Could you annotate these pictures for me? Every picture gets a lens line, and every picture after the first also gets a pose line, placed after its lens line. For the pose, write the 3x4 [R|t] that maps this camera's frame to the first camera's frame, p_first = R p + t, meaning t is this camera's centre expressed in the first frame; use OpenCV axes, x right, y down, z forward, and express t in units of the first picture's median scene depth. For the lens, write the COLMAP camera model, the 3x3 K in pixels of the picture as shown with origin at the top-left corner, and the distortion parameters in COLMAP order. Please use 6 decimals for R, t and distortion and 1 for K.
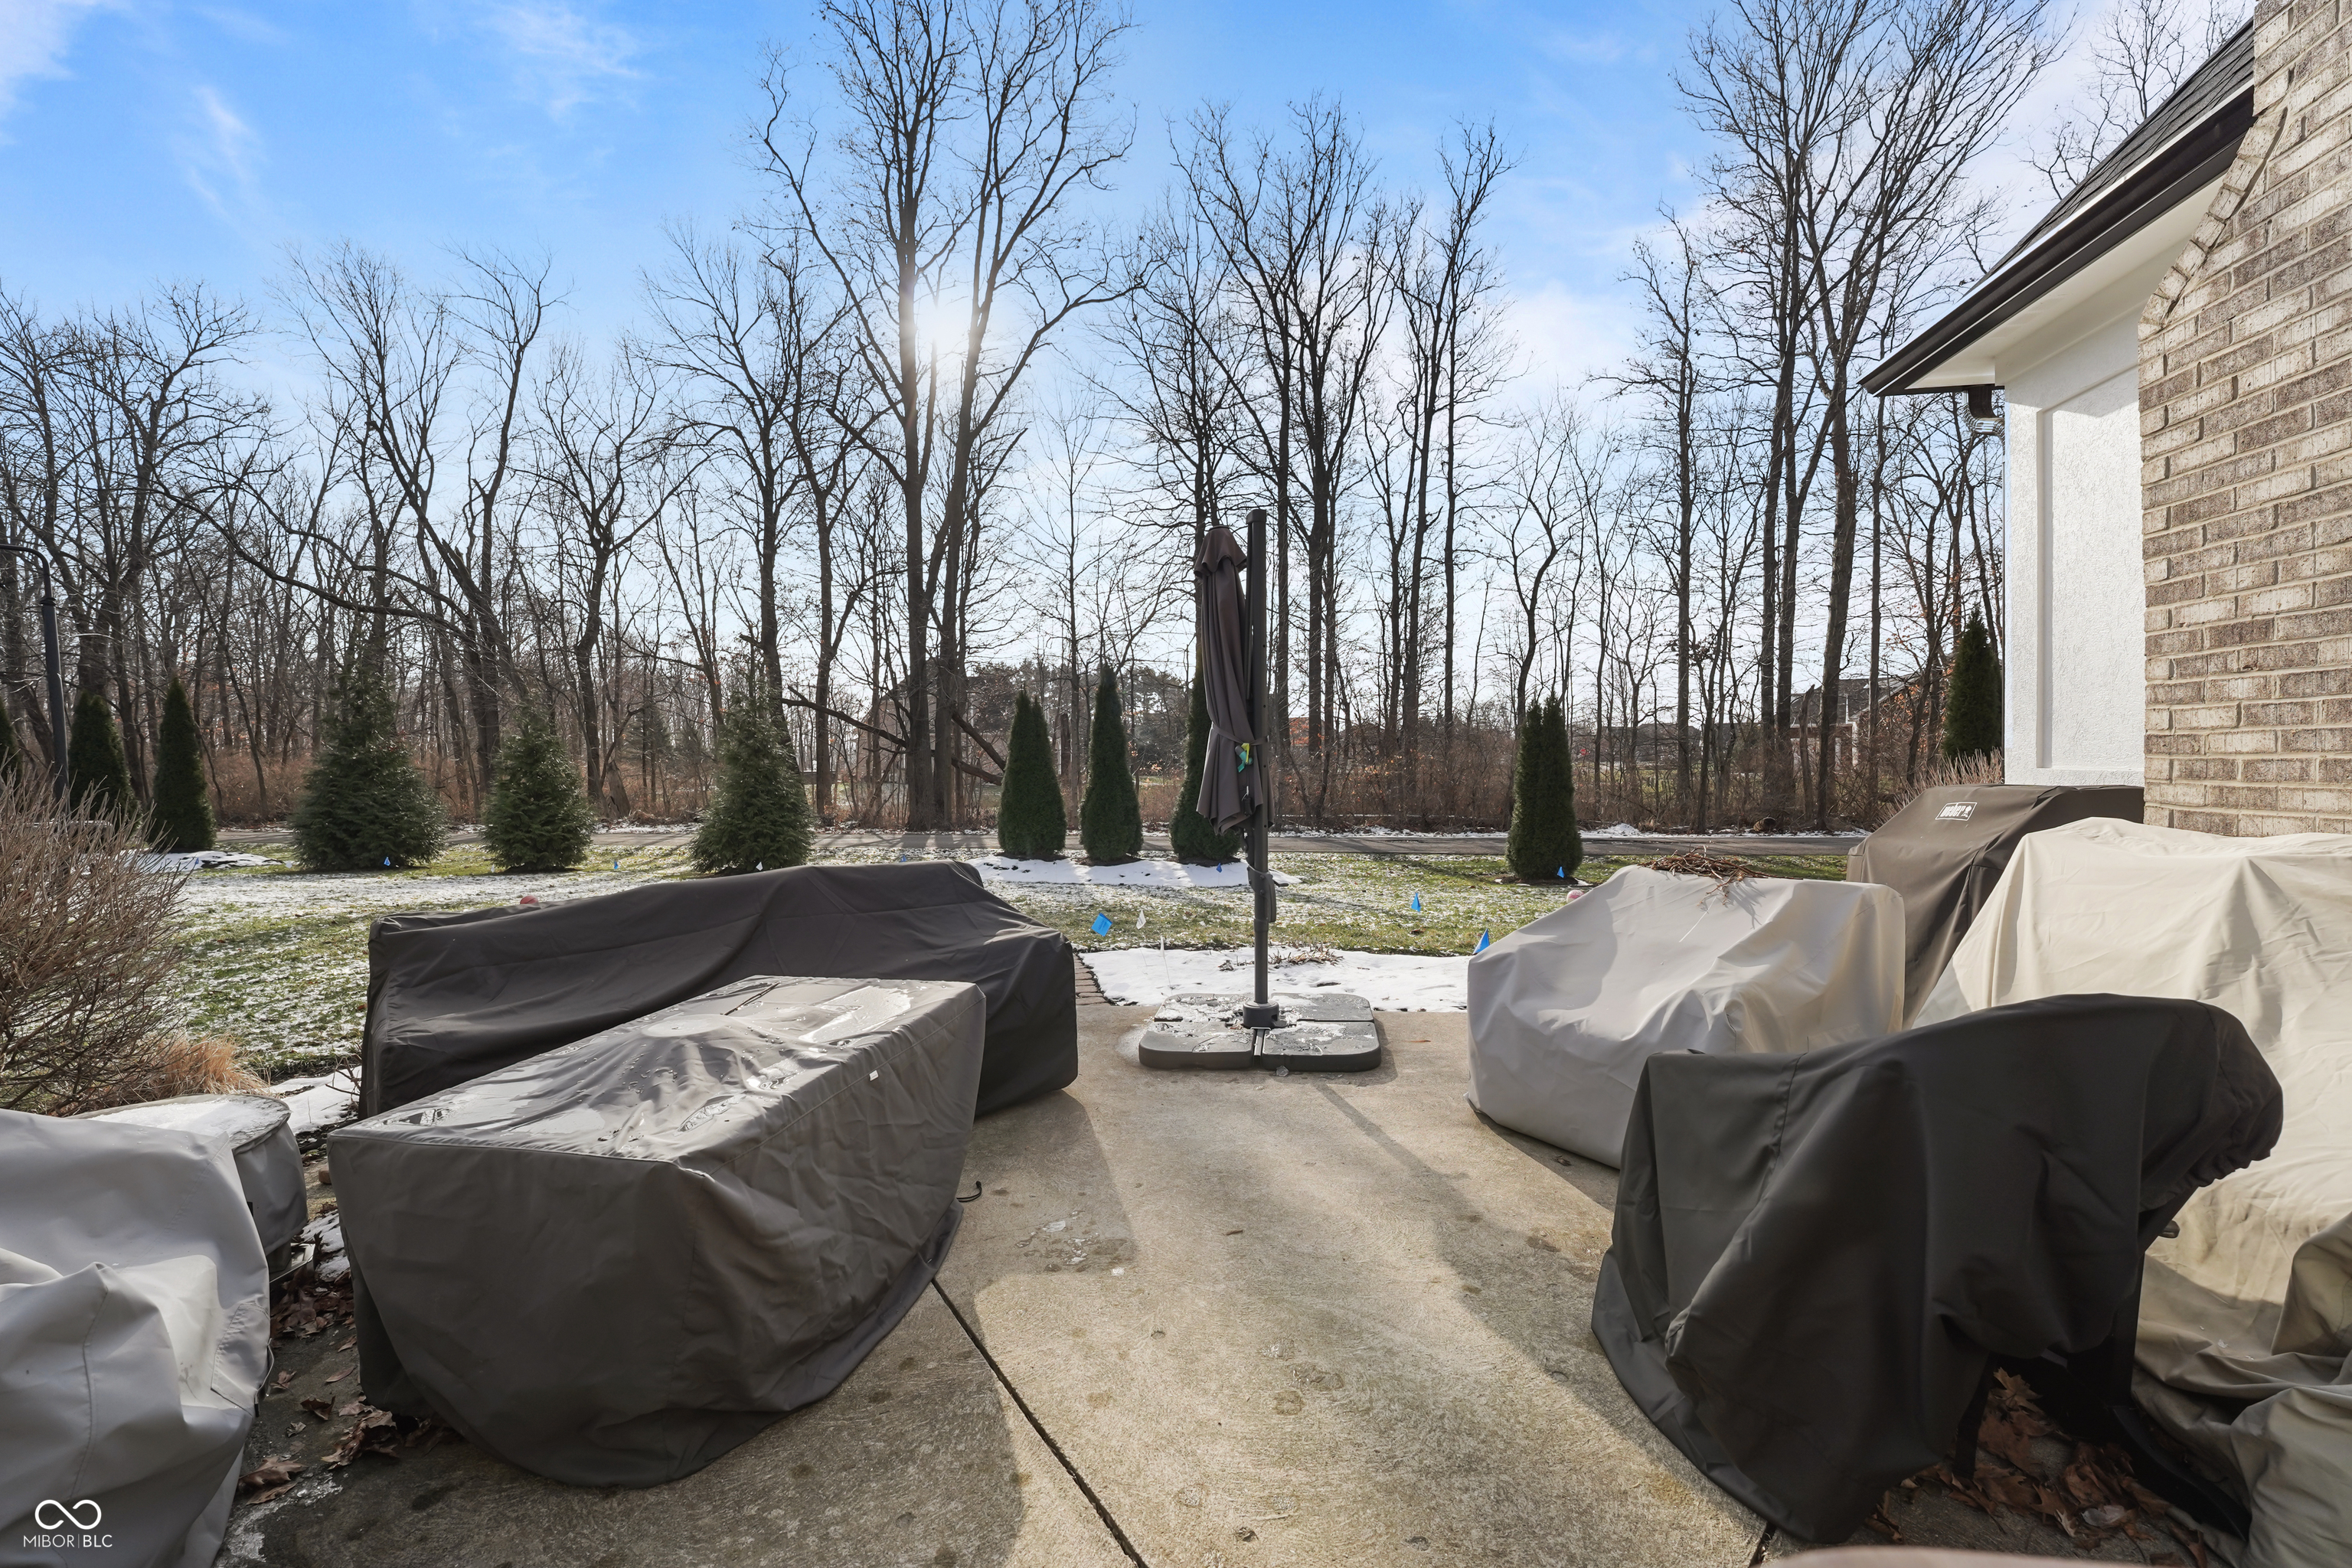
lens RADIAL K [[957.3, 0, 1169.4], [0, 957.3, 783.0], [0, 0, 1]] dist [-0.028589, 0.003006]
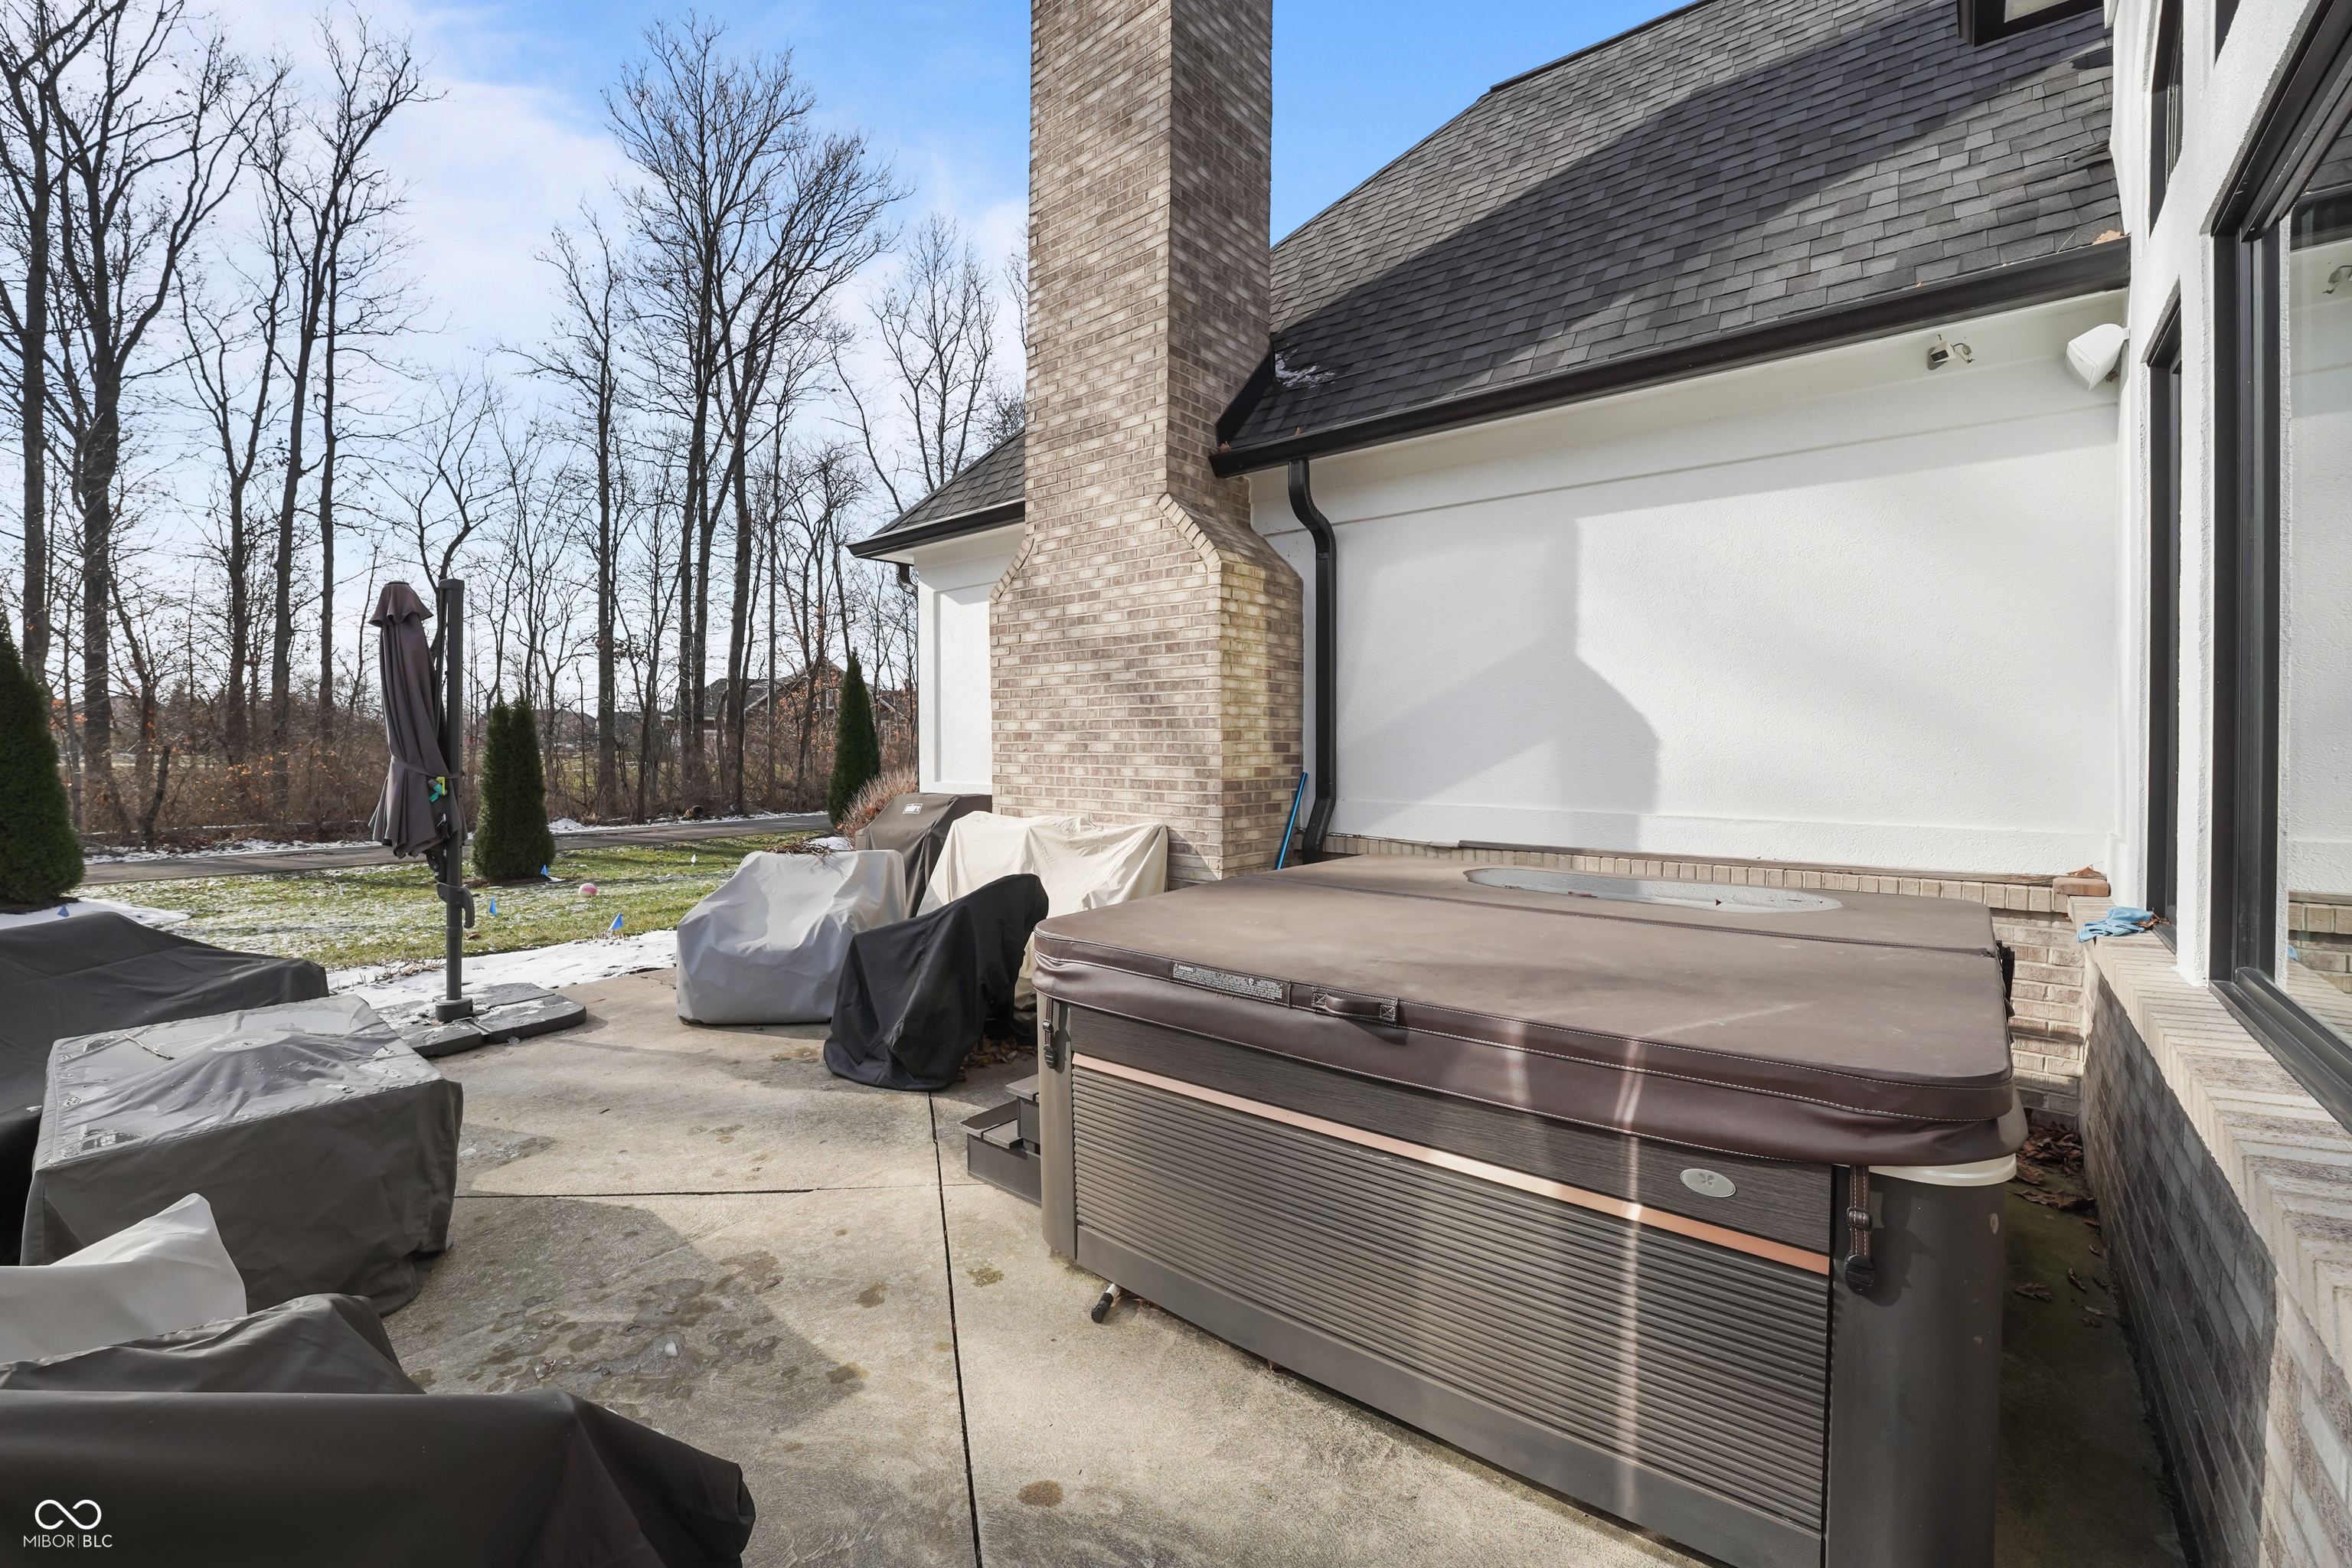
lens RADIAL K [[957.3, 0, 1180.1], [0, 957.3, 771.8], [0, 0, 1]] dist [-0.028589, 0.003006]
pose [[0.480666, -0.016946, 0.876740, -0.092184], [0.014563, 0.999830, 0.011341, -0.009029], [-0.876783, 0.007317, 0.480831, -0.062851]]
